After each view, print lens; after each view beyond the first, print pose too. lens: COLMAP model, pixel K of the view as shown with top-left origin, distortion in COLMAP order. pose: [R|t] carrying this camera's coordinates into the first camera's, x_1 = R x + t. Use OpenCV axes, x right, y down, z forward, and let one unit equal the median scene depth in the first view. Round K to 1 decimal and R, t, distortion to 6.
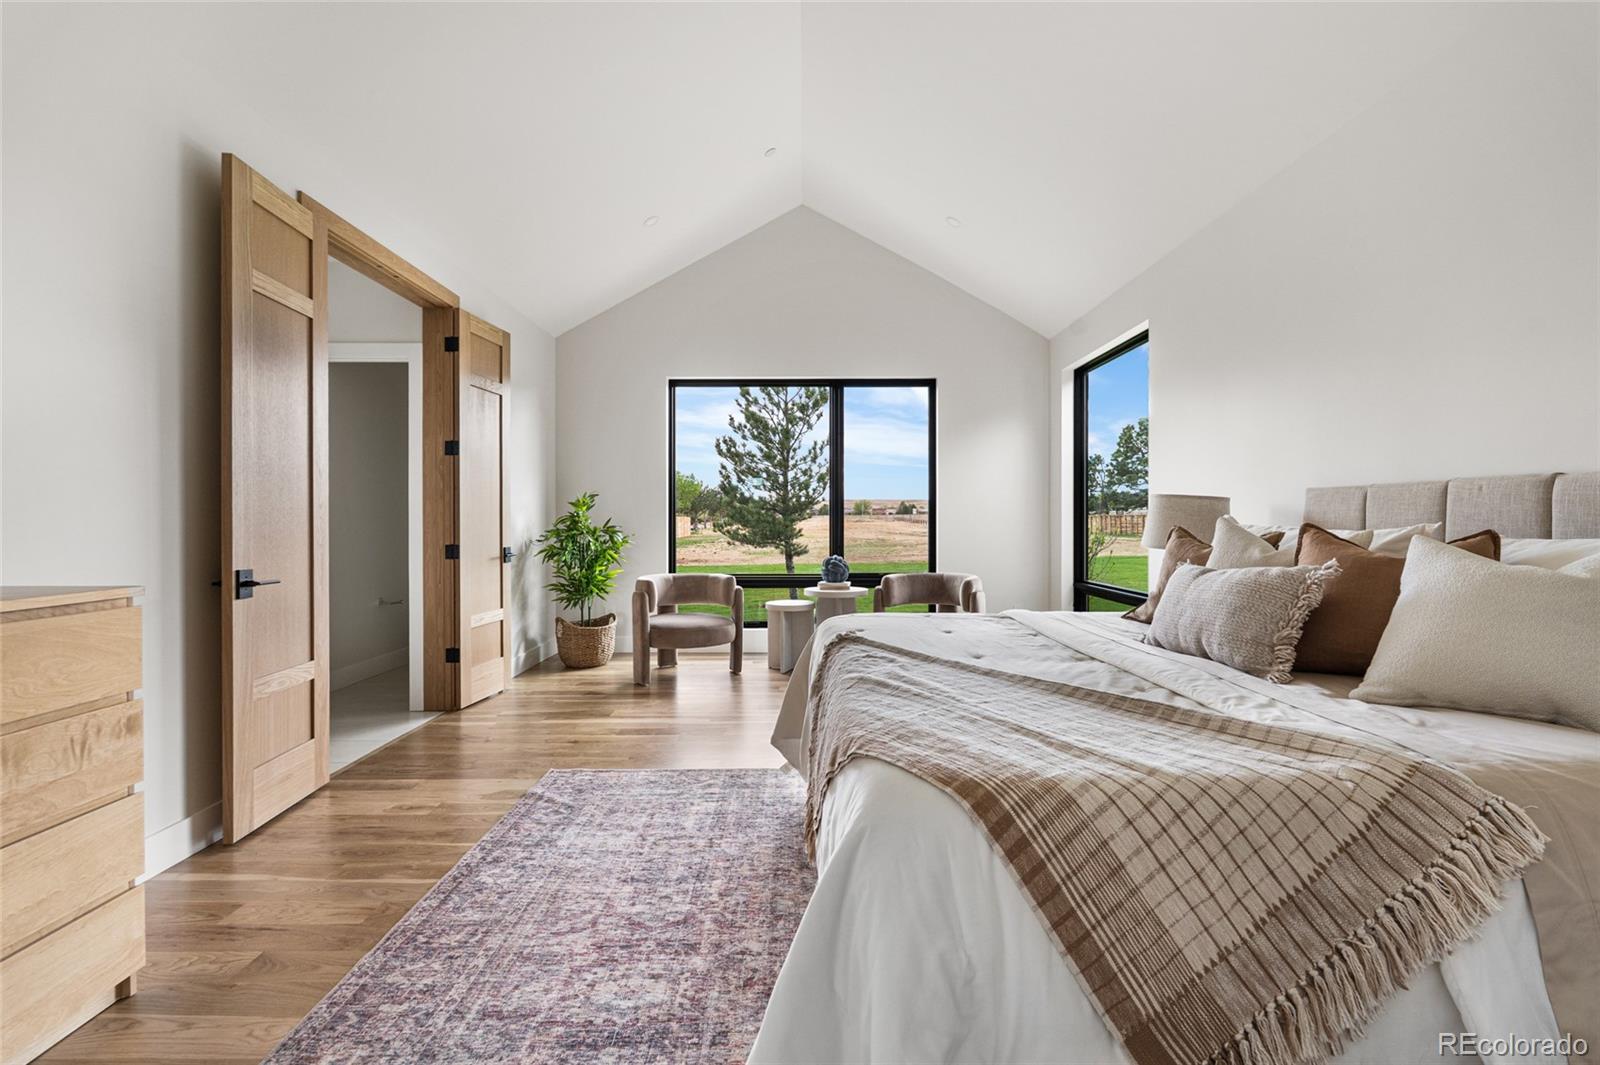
lens RADIAL K [[704.9, 0, 798.2], [0, 704.9, 529.0], [0, 0, 1]] dist [-0.003129, -0.000134]
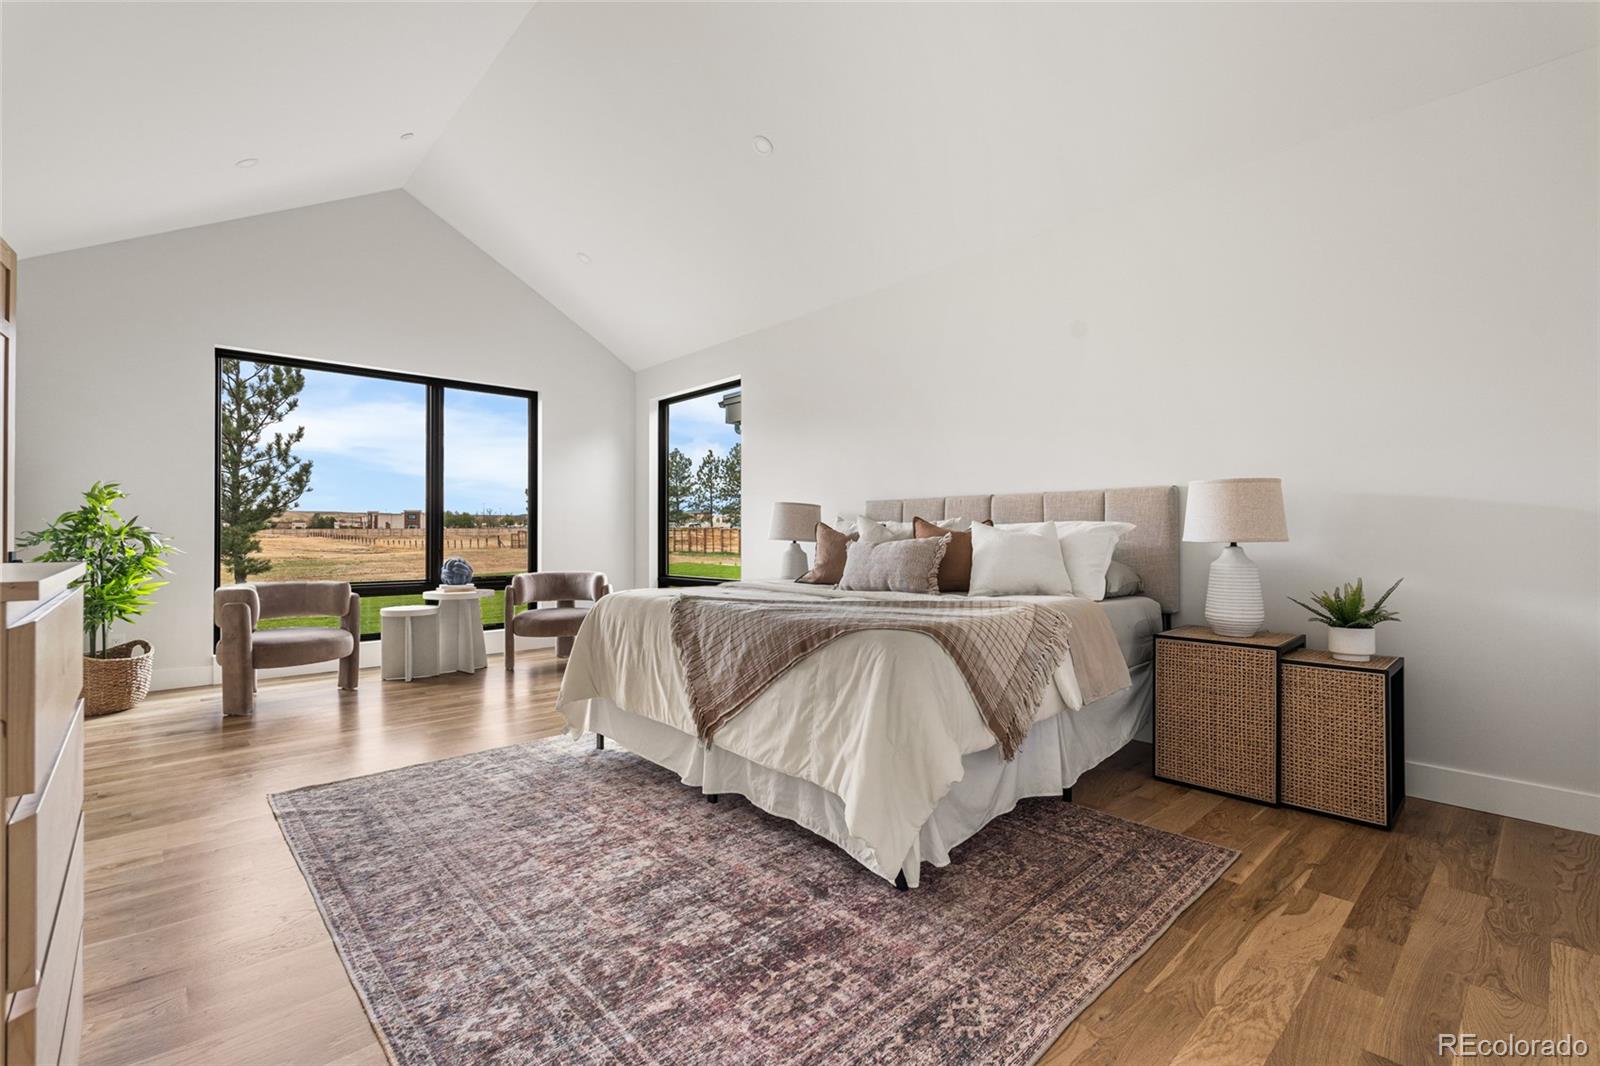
lens RADIAL K [[702.8, 0, 794.0], [0, 702.8, 538.9], [0, 0, 1]] dist [-0.000354, 0.000066]
pose [[0.740896, -0.003094, 0.671613, -0.516364], [0.008221, 0.999956, -0.004462, 0.038202], [-0.671570, 0.008827, 0.740889, -0.099505]]
